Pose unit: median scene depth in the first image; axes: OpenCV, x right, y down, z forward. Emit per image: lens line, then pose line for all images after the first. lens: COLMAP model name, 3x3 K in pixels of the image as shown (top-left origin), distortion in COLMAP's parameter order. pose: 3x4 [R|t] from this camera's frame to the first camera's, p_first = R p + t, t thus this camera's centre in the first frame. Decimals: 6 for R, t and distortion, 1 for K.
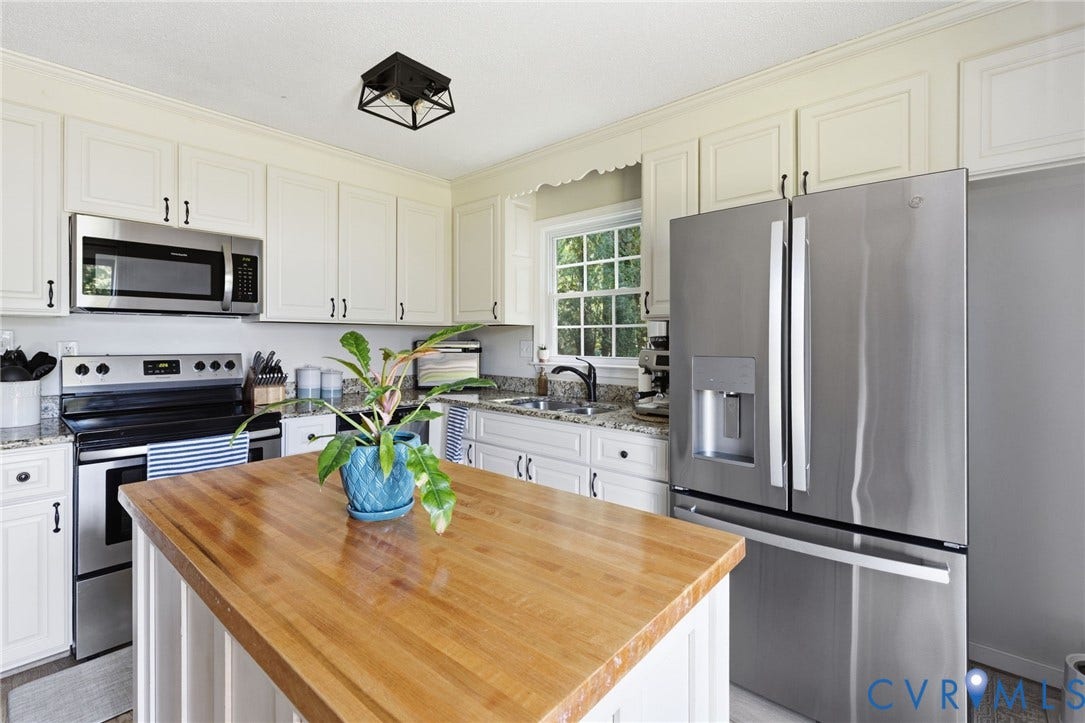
lens RADIAL K [[477.9, 0, 545.8], [0, 477.9, 340.1], [0, 0, 1]] dist [-0.000346, 0.000140]
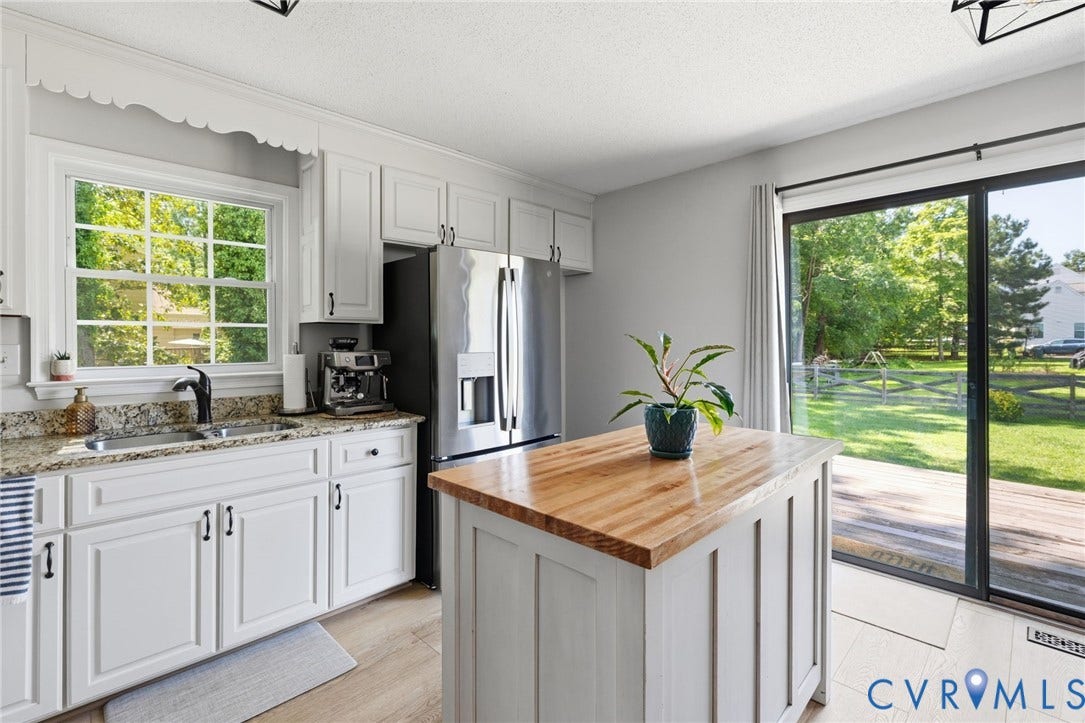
lens RADIAL K [[477.9, 0, 545.8], [0, 477.9, 340.1], [0, 0, 1]] dist [-0.000346, 0.000140]
pose [[0.095688, -0.003794, 0.995404, -0.610894], [0.000235, 0.999993, 0.003789, -0.006781], [-0.995411, -0.000129, 0.095688, 0.385100]]
